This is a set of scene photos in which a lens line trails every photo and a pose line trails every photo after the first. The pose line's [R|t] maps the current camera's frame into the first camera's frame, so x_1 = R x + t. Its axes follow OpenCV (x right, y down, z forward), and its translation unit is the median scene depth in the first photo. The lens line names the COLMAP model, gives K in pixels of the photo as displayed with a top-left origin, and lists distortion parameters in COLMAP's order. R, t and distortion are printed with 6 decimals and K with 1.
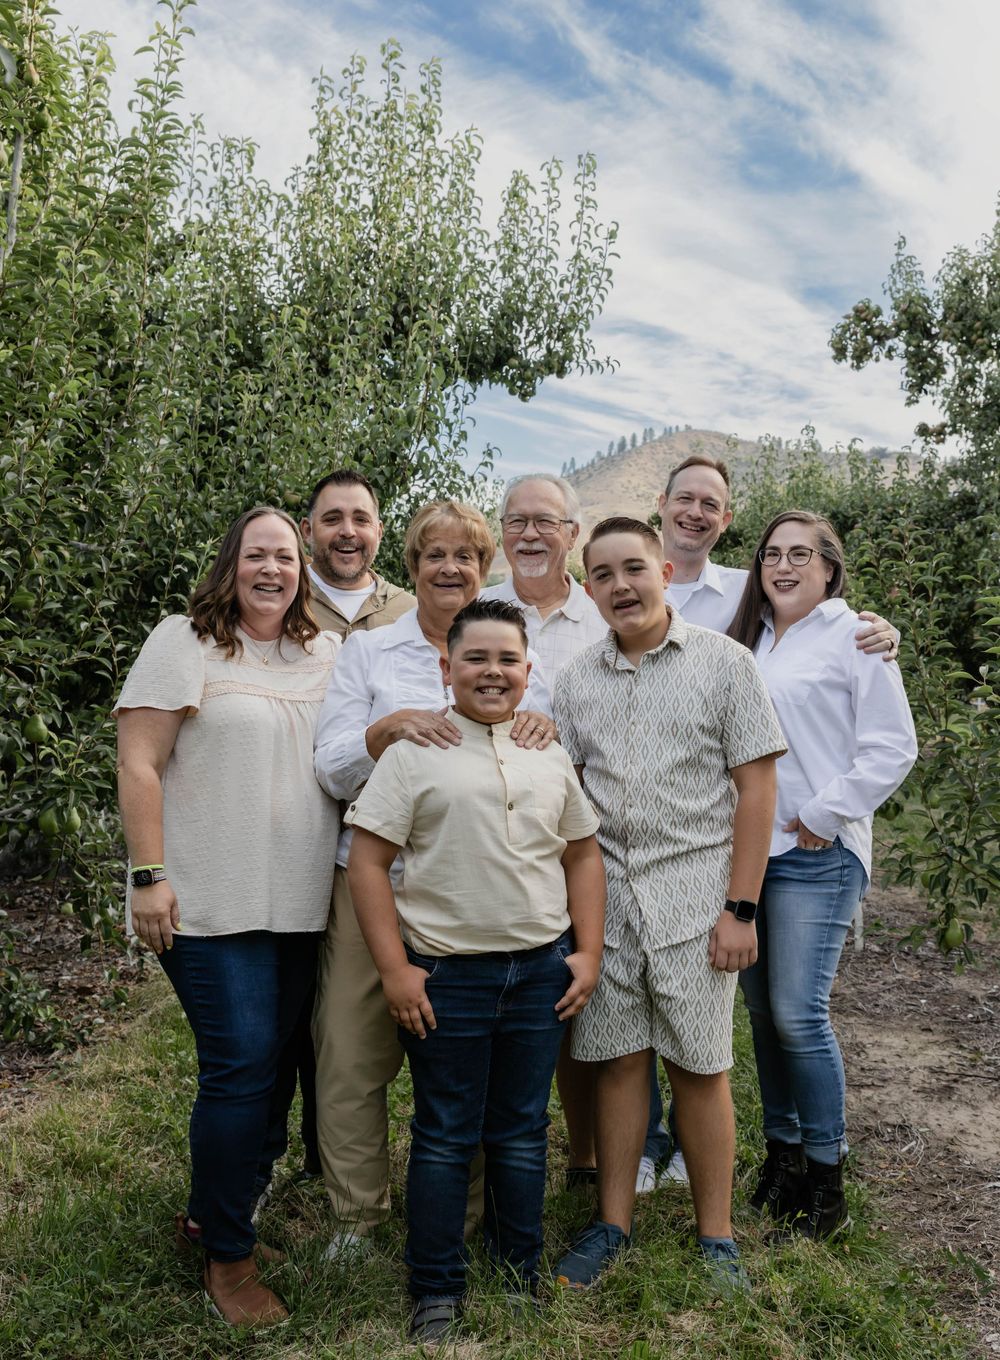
lens RADIAL K [[1533.9, 0, 499.5], [0, 1533.9, 626.9], [0, 0, 1]] dist [-0.013742, 0.004456]
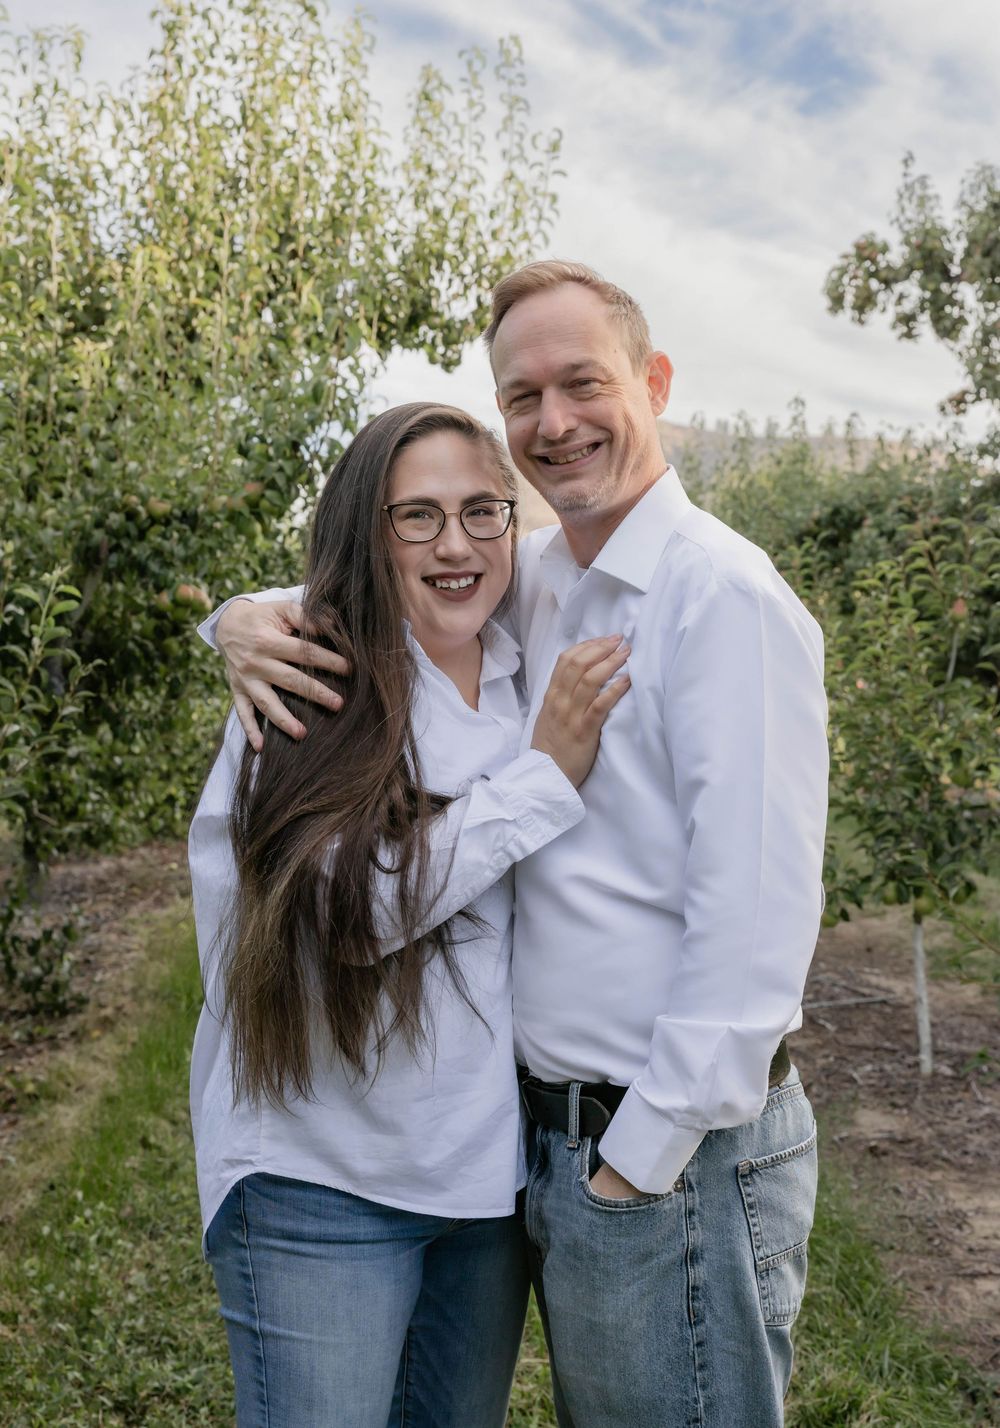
lens RADIAL K [[1859.3, 0, 500.6], [0, 1859.3, 751.9], [0, 0, 1]] dist [-0.014886, 0.060998]
pose [[0.997678, -0.039031, 0.055810, -0.017590], [0.036204, 0.998052, 0.050802, -0.004290], [-0.057684, -0.048663, 0.997148, 0.064460]]
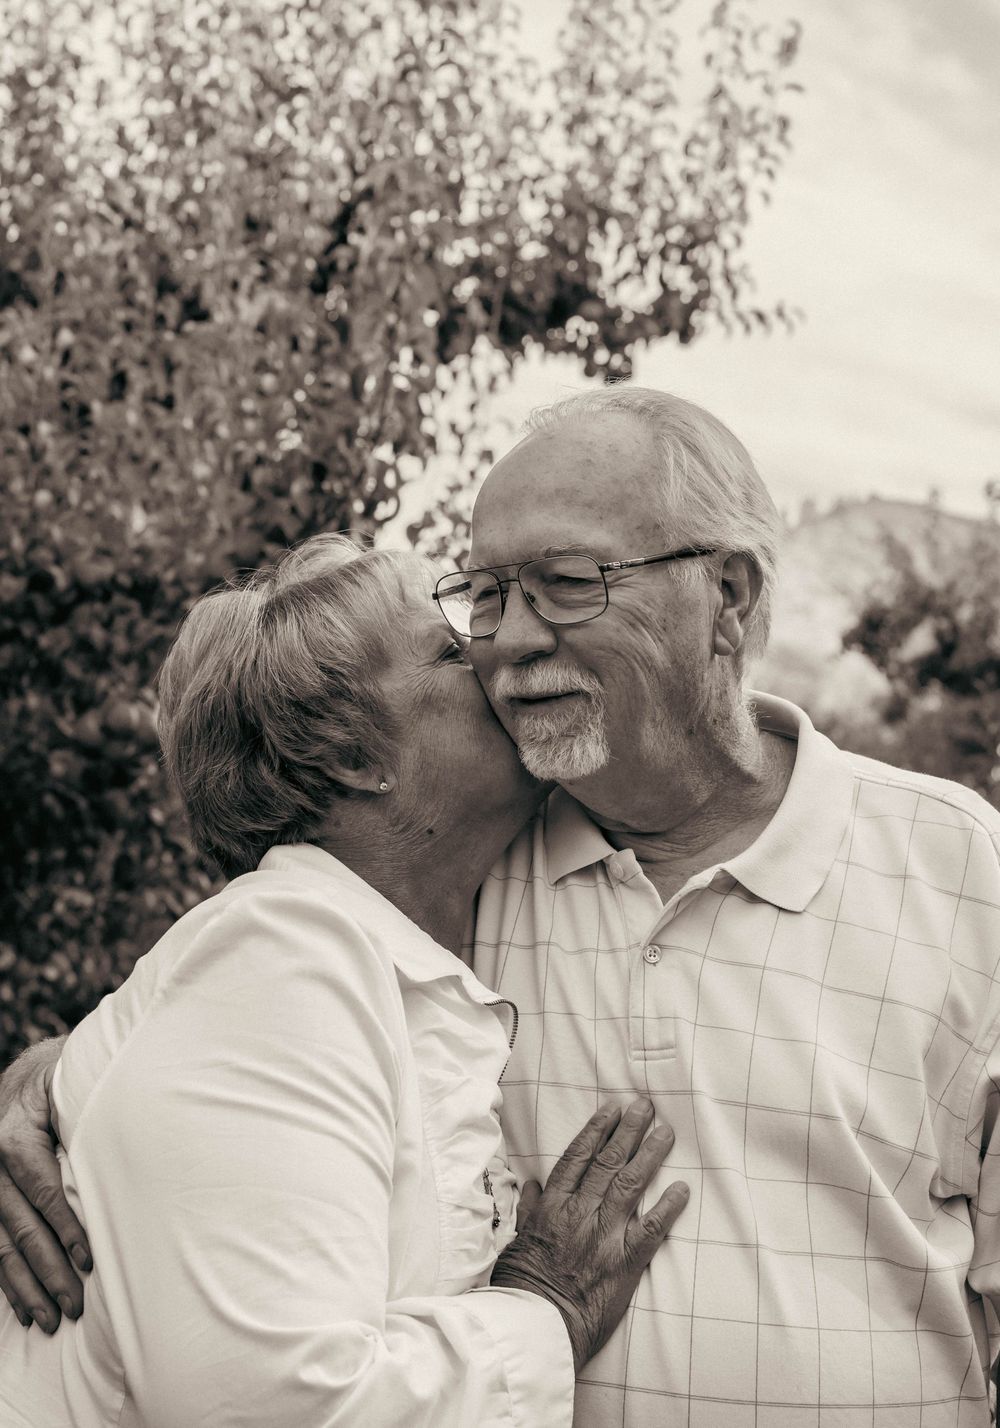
lens RADIAL K [[2524.7, 0, 500.0], [0, 2524.7, 714.0], [0, 0, 1]] dist [0.008101, -0.064743]
pose [[0.999682, -0.006105, -0.024476, -0.000656], [0.005007, 0.998990, -0.044654, -0.007146], [0.024724, 0.044517, 0.998703, 0.196074]]
